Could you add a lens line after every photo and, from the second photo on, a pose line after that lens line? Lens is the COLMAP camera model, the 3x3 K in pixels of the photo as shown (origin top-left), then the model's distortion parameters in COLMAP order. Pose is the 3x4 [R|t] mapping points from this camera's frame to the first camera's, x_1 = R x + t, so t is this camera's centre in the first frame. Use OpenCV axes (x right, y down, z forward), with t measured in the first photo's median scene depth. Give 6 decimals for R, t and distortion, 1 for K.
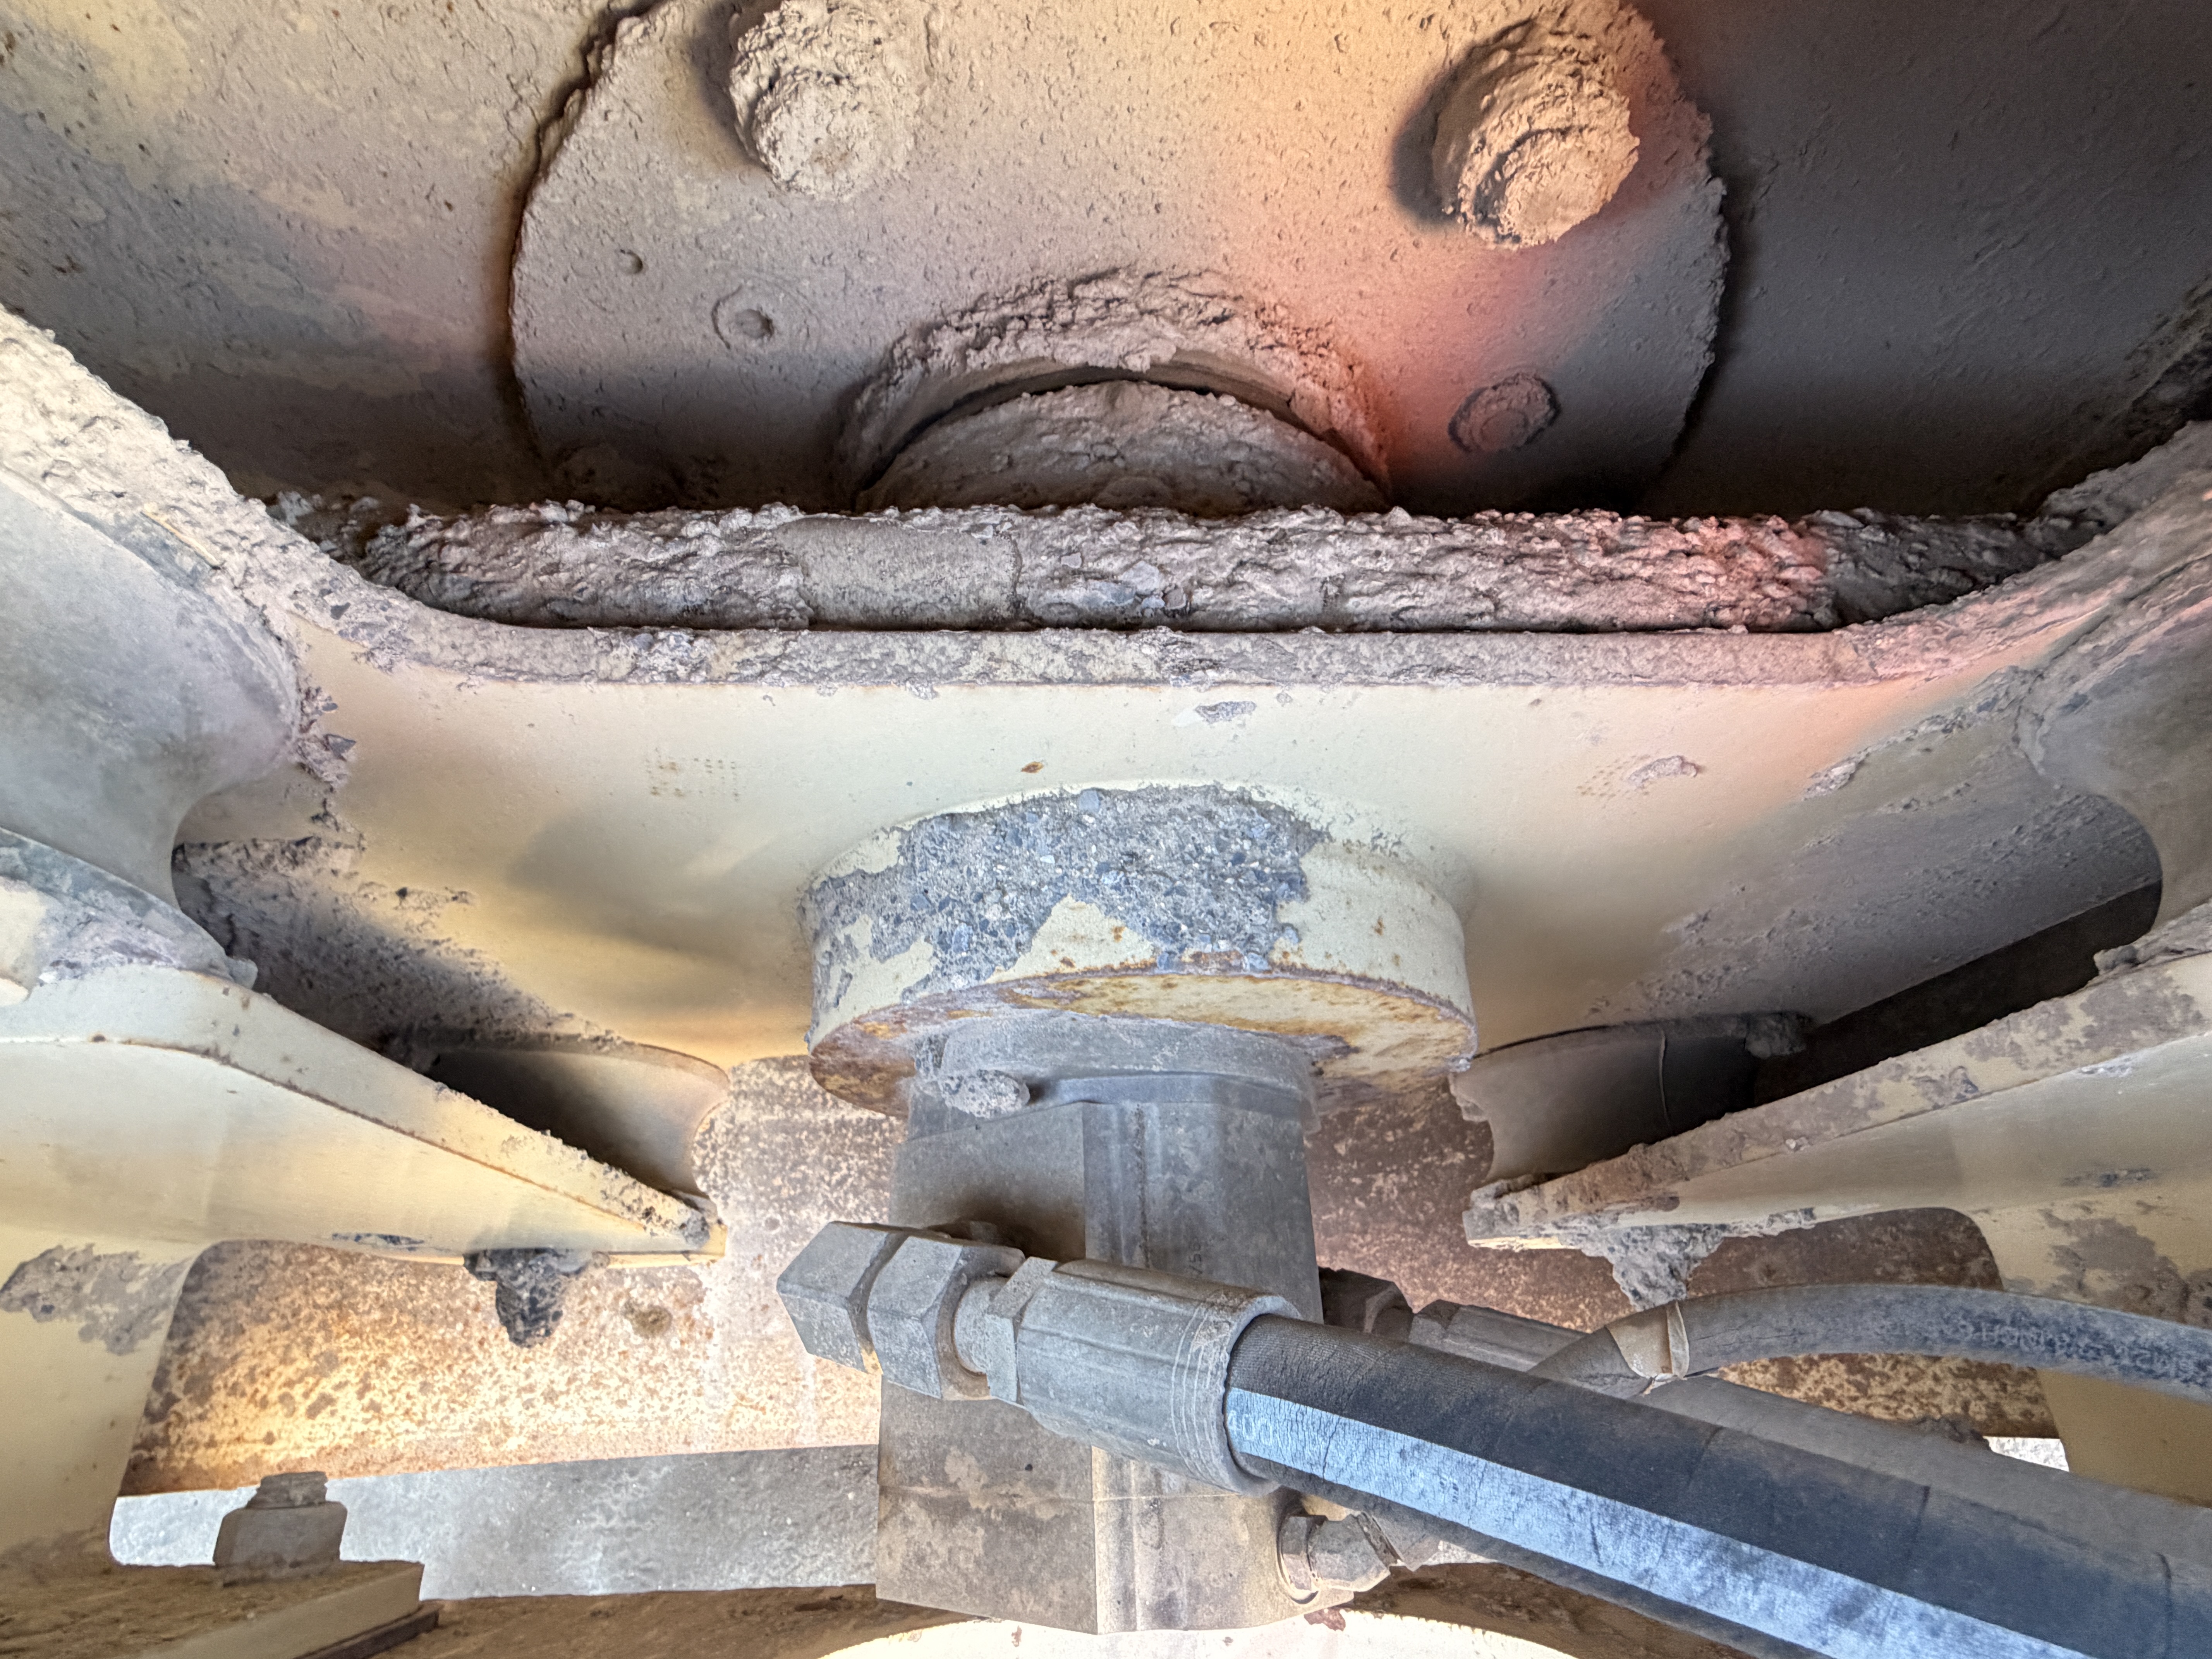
lens RADIAL K [[1124.6, 0, 1074.7], [0, 1124.6, 834.0], [0, 0, 1]] dist [0.000081, -0.001430]
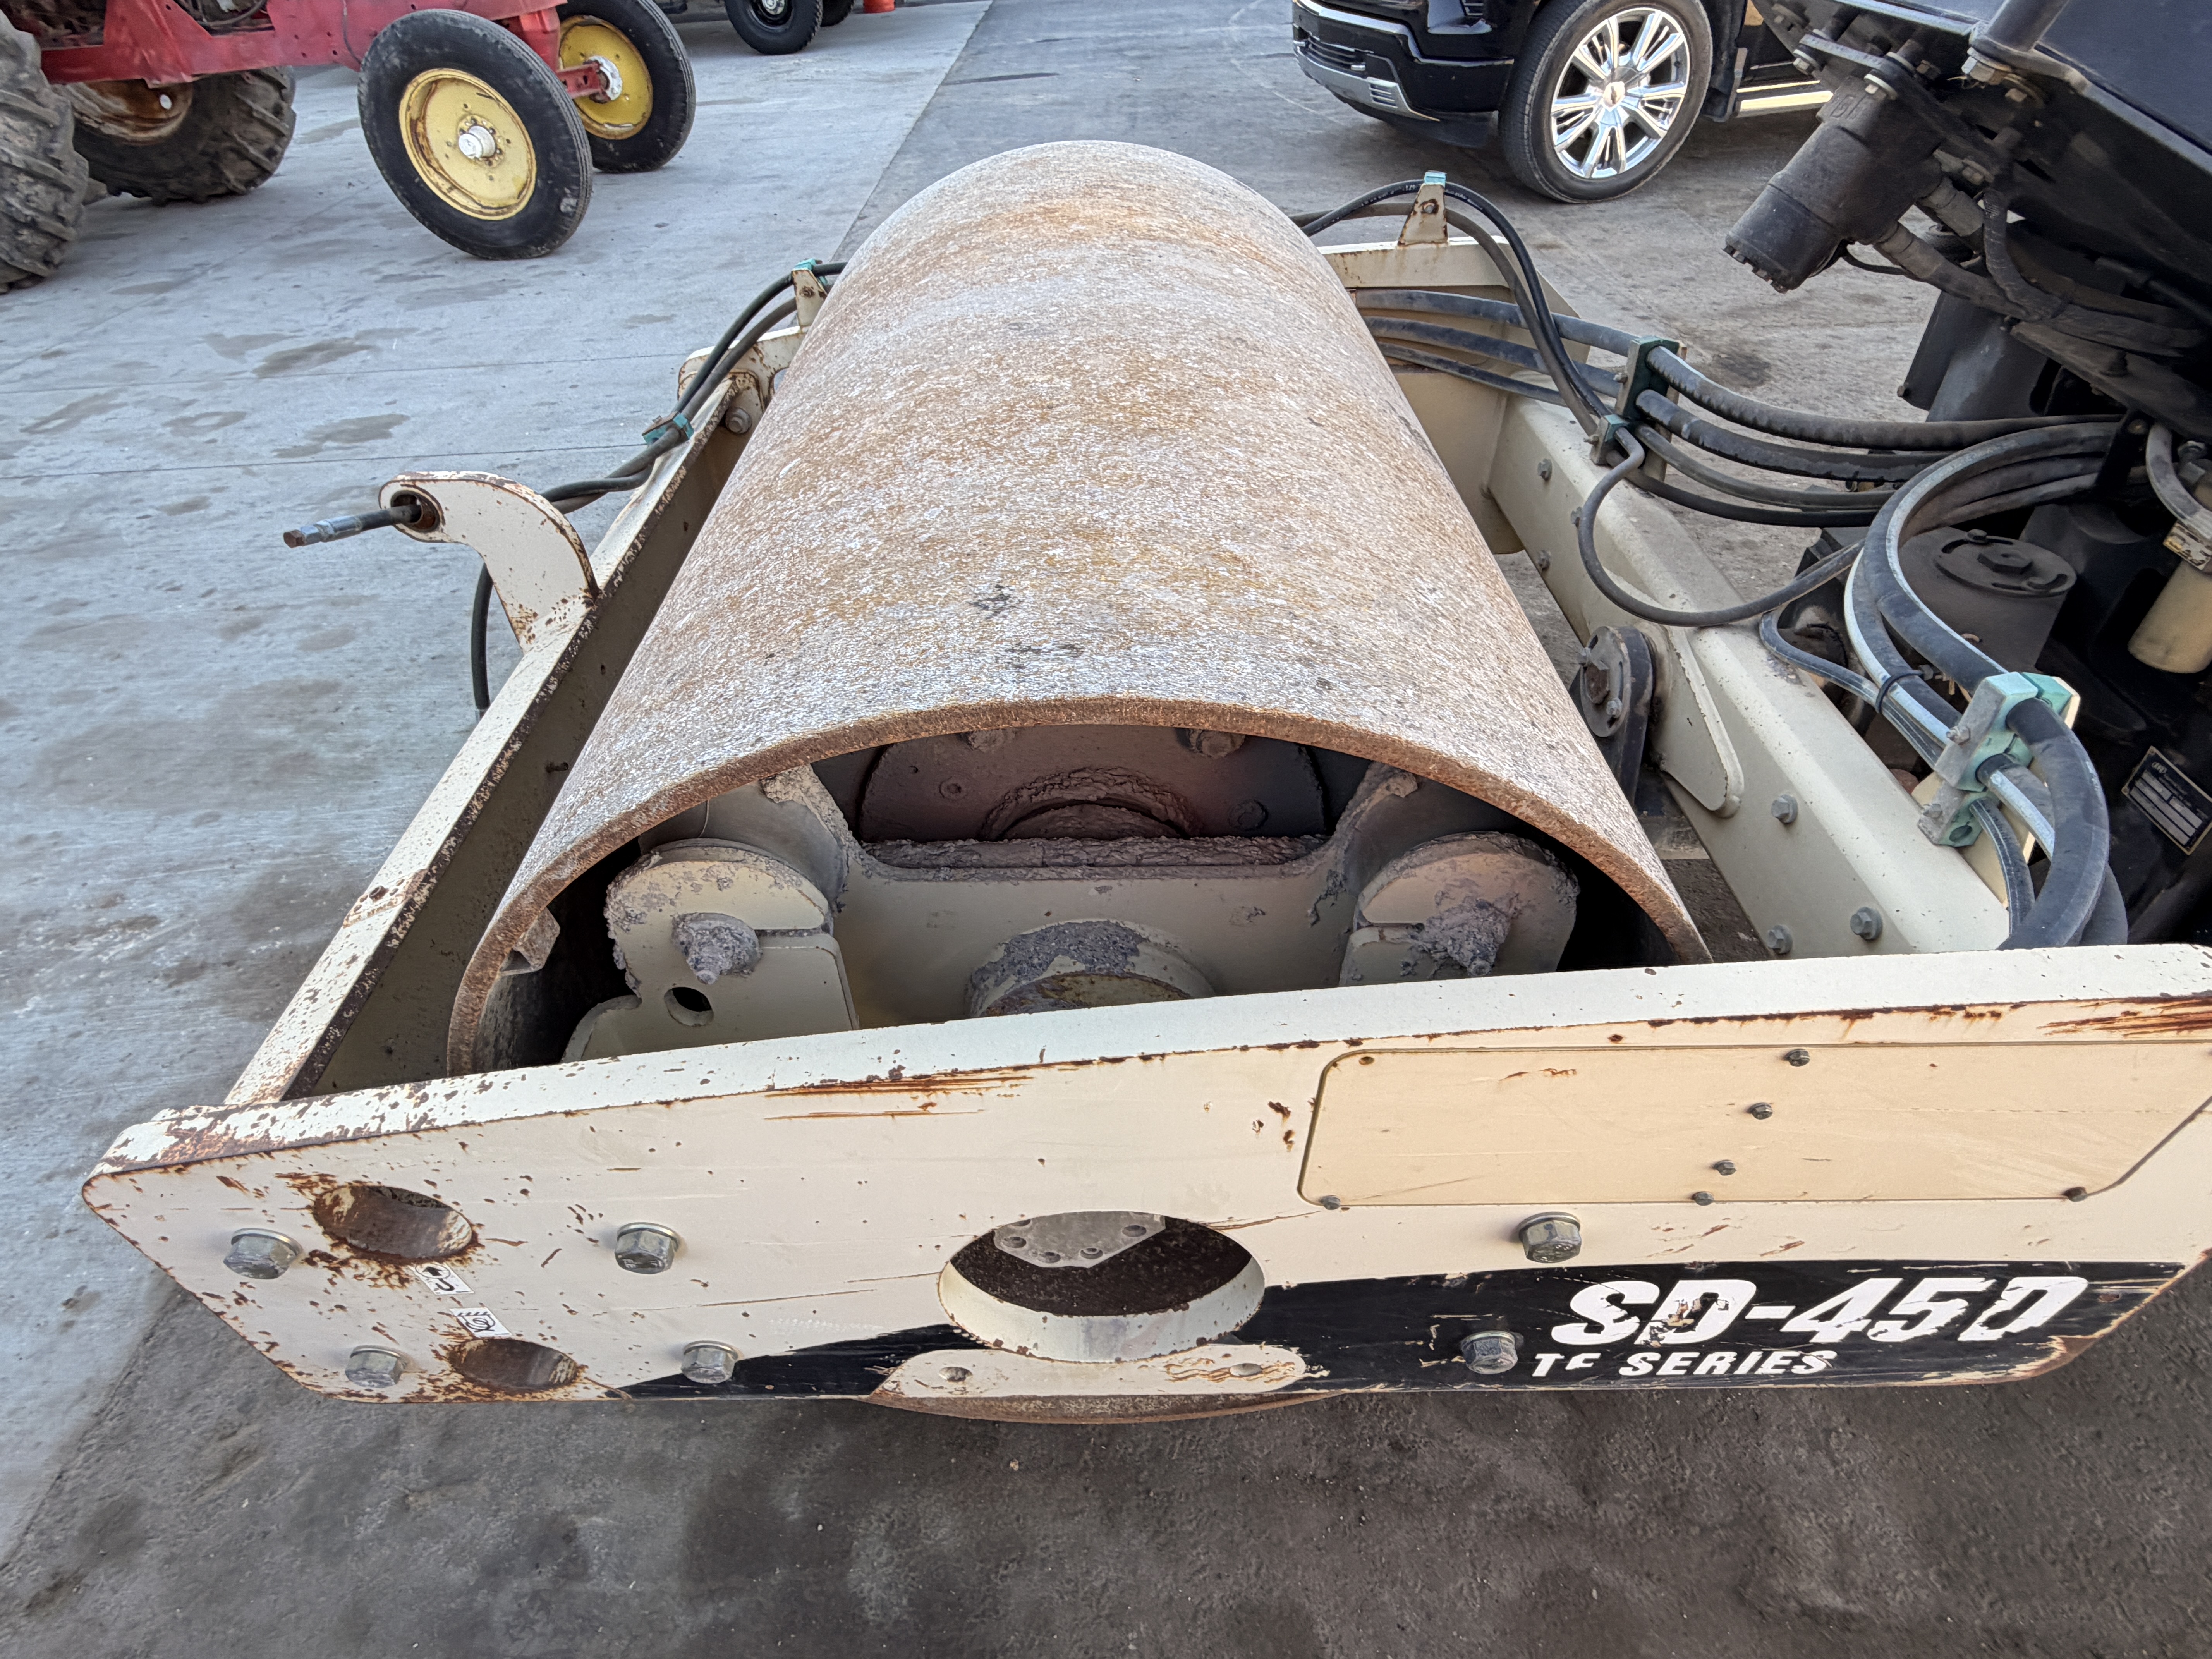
lens RADIAL K [[1124.6, 0, 1070.4], [0, 1124.6, 822.0], [0, 0, 1]] dist [0.000081, -0.001430]
pose [[0.997262, -0.024521, -0.069762, 0.246765], [-0.004288, 0.922654, -0.385605, 0.903881], [0.073822, 0.384848, 0.920023, -1.966530]]
